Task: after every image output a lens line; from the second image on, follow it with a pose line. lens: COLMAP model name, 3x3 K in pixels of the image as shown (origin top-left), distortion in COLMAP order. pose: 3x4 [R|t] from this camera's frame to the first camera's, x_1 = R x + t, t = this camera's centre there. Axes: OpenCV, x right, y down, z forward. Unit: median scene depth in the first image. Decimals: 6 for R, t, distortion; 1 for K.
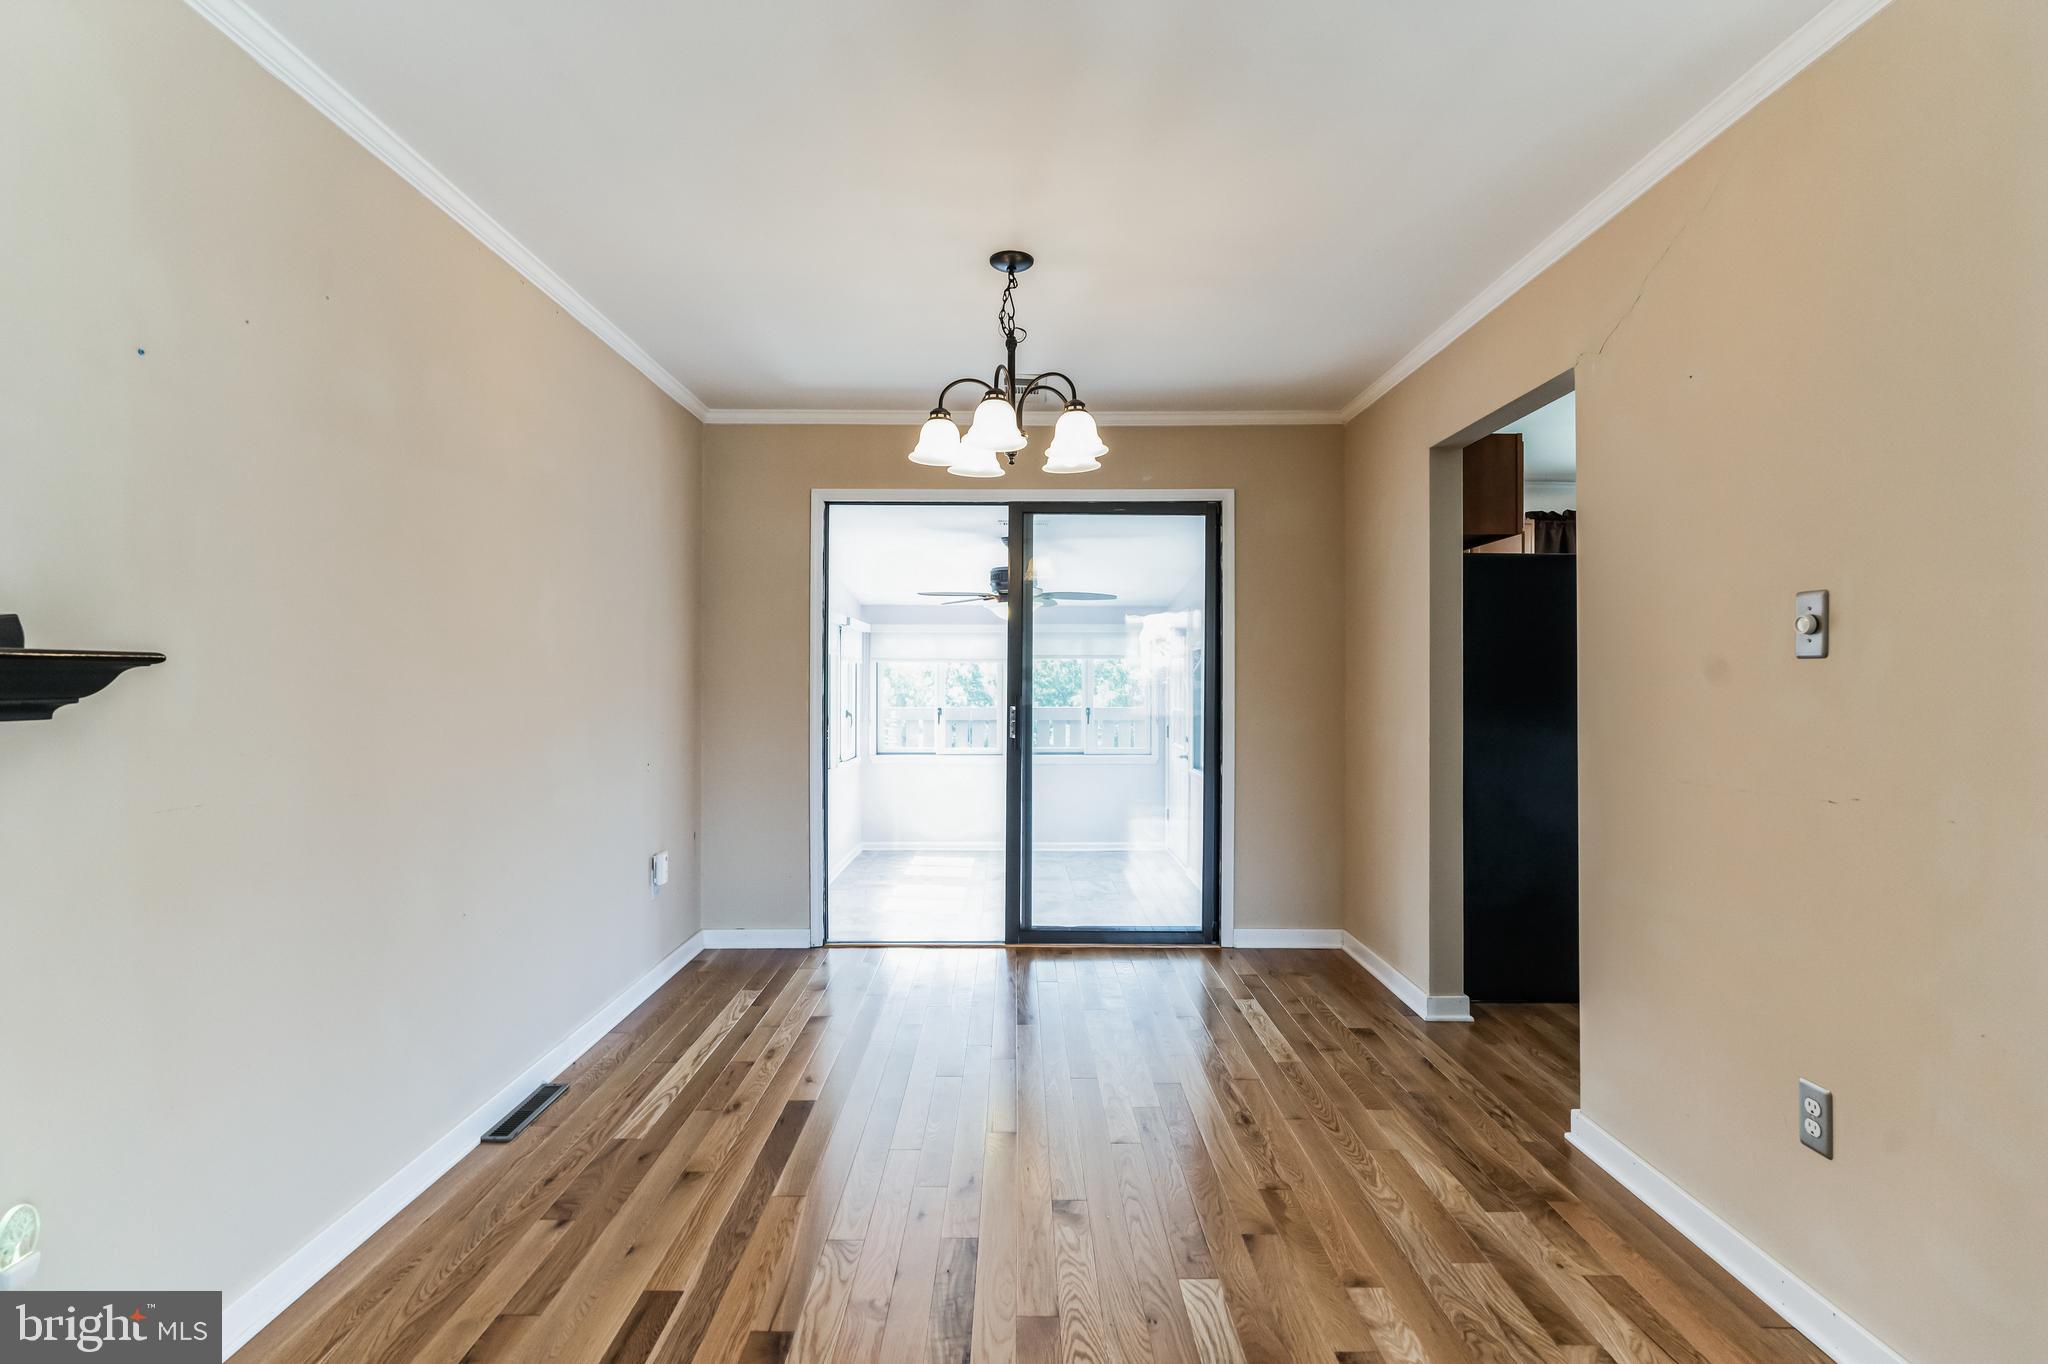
lens RADIAL K [[933.4, 0, 1017.1], [0, 933.4, 680.9], [0, 0, 1]] dist [-0.006832, 0.000356]
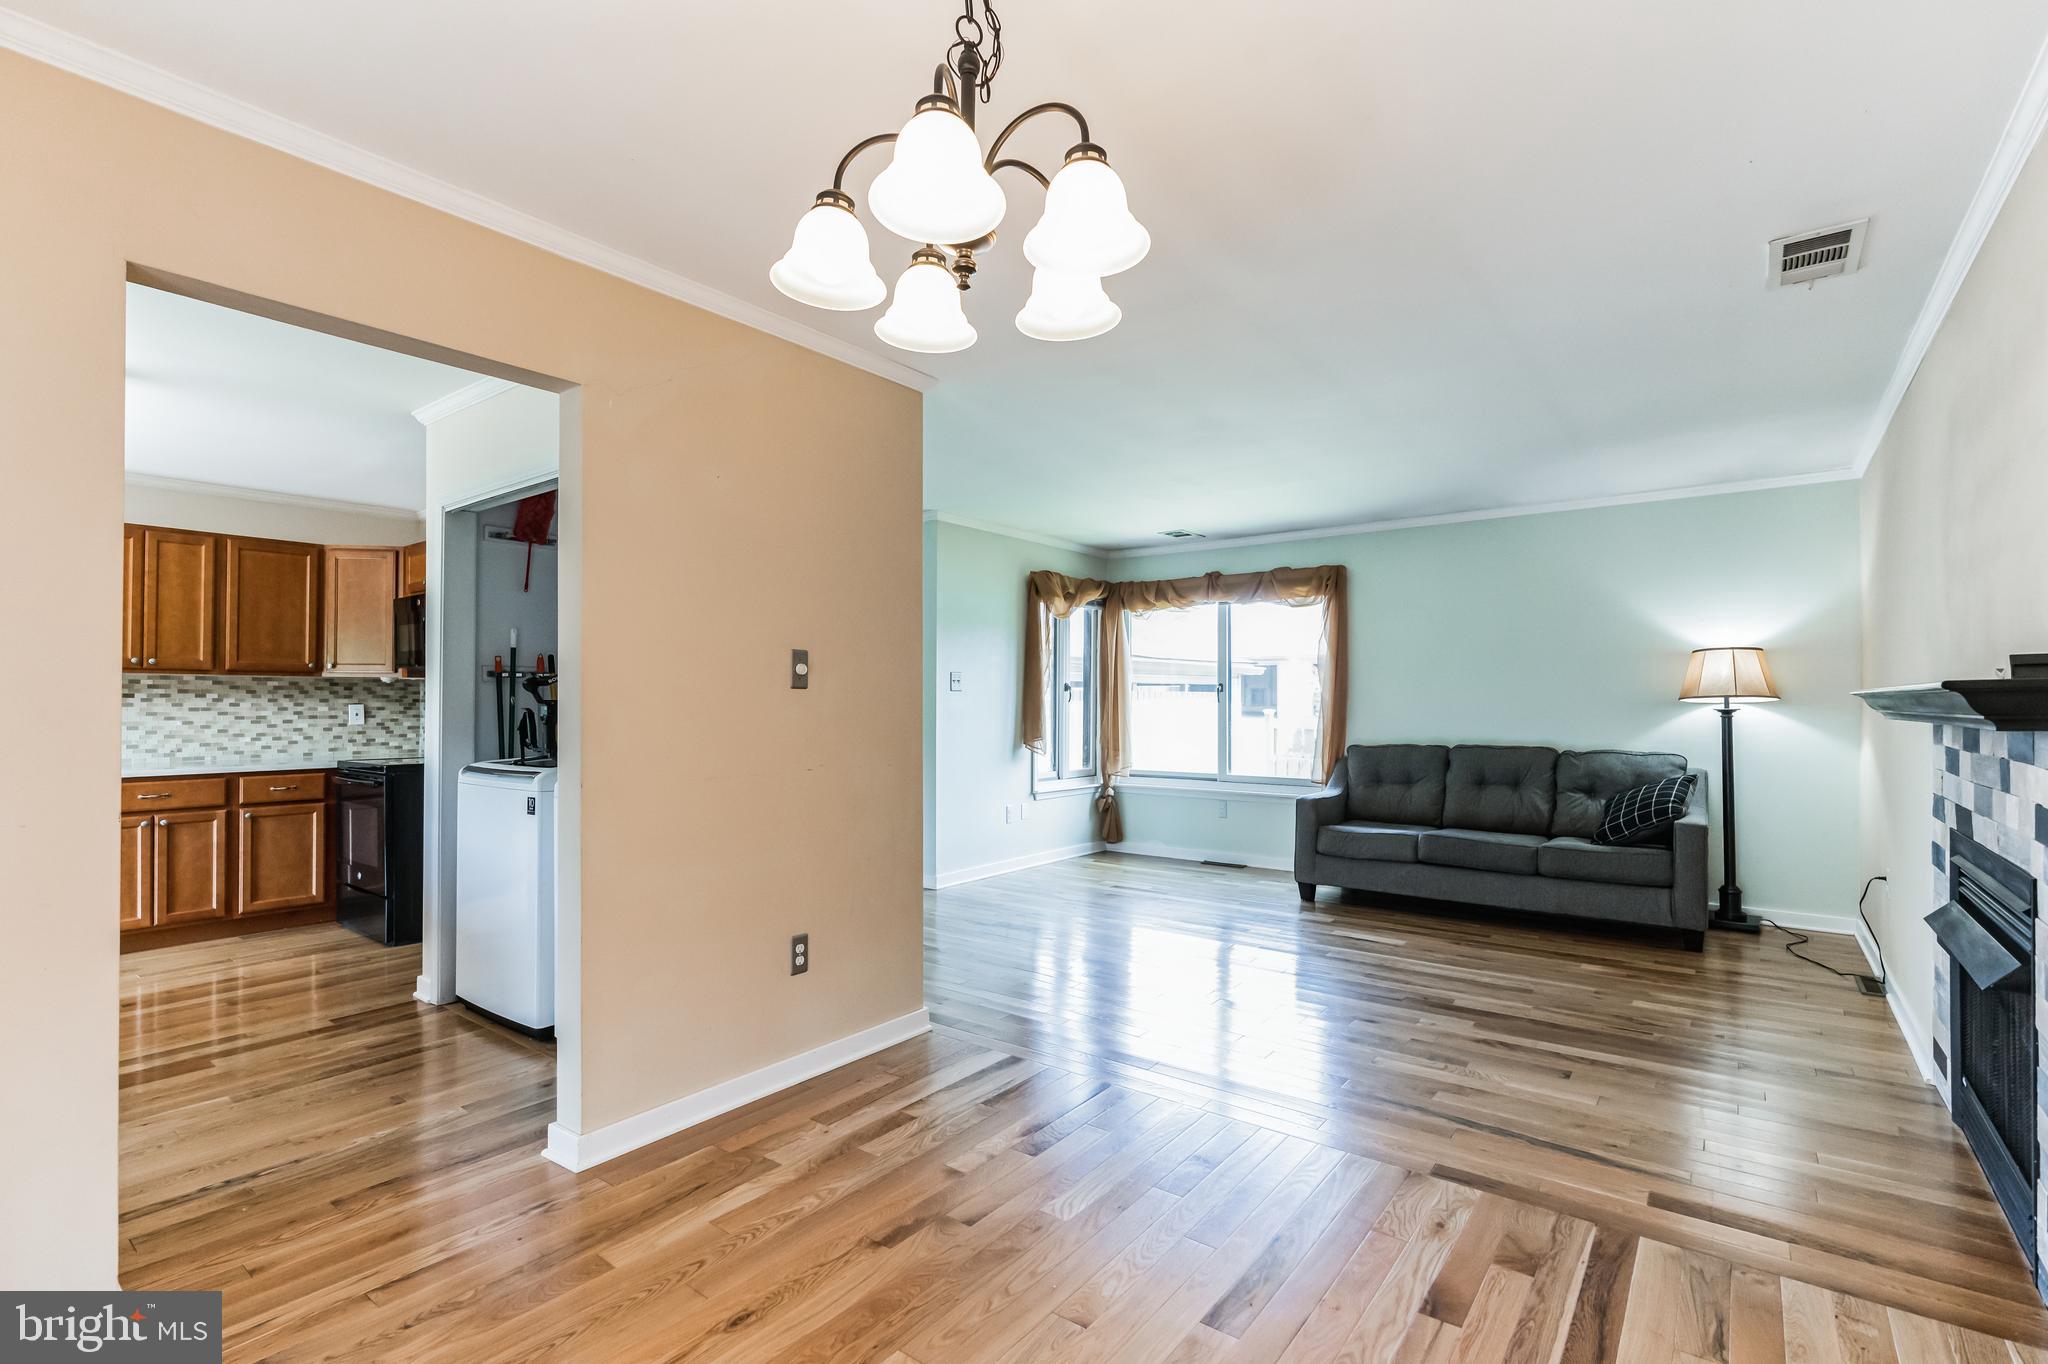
lens RADIAL K [[942.2, 0, 1028.6], [0, 942.2, 696.0], [0, 0, 1]] dist [-0.002330, -0.000089]
pose [[-0.795173, 0.001937, 0.606379, -0.257569], [-0.001489, 0.999986, -0.005147, -0.000116], [-0.606380, -0.004996, -0.795159, 1.015654]]
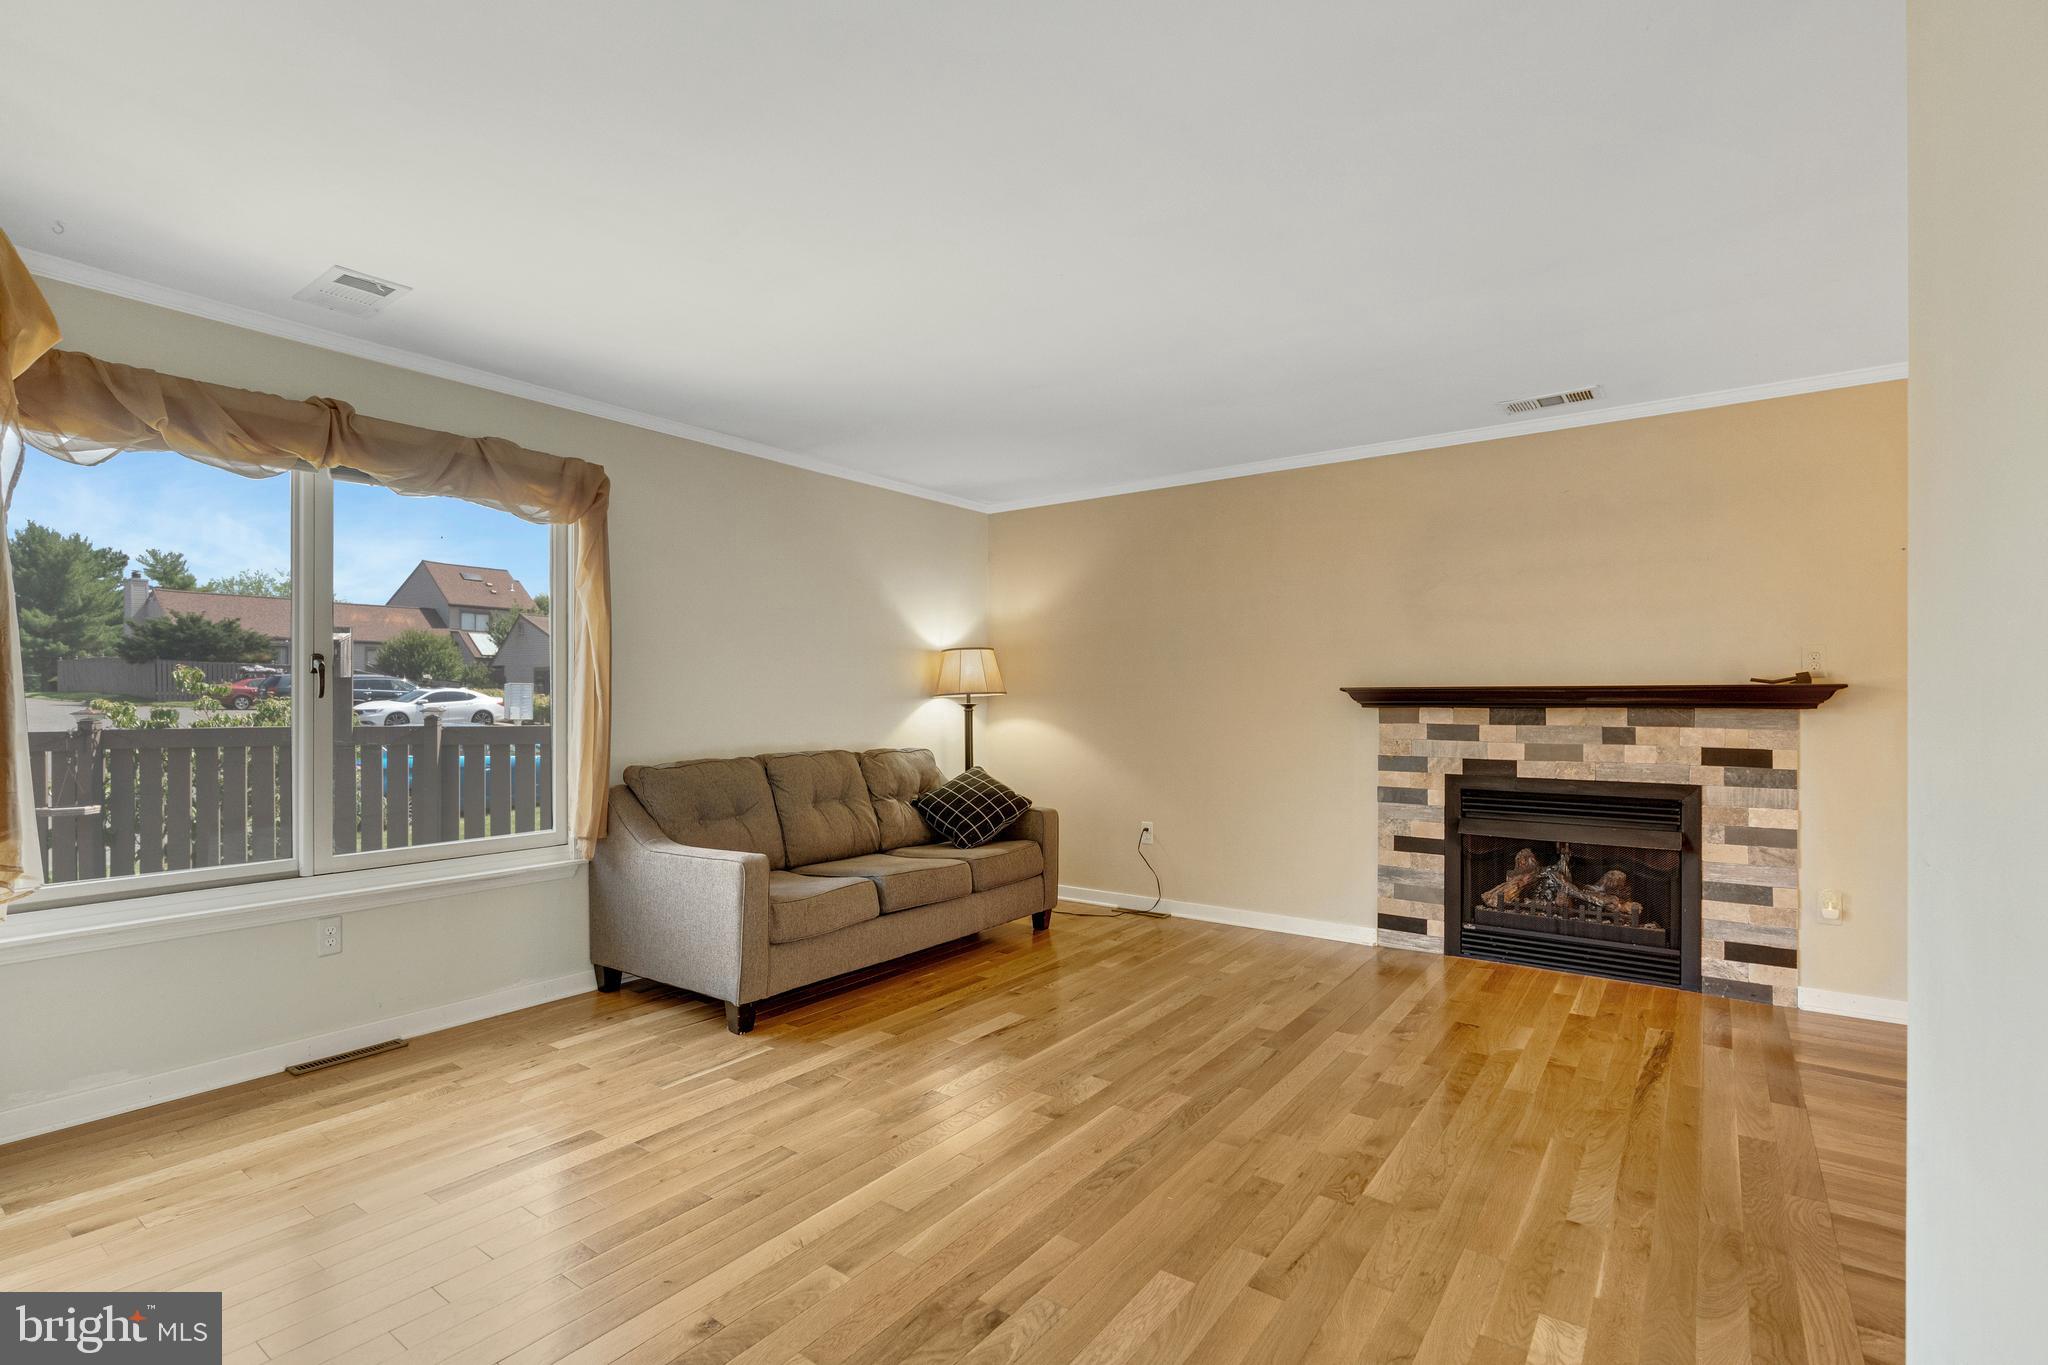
lens RADIAL K [[956.3, 0, 1004.5], [0, 956.3, 697.0], [0, 0, 1]] dist [-0.010084, -0.000100]
pose [[-0.599660, -0.002518, -0.800251, 0.919396], [0.000401, 0.999994, -0.003448, 0.005097], [0.800255, -0.002389, -0.599655, 0.259176]]
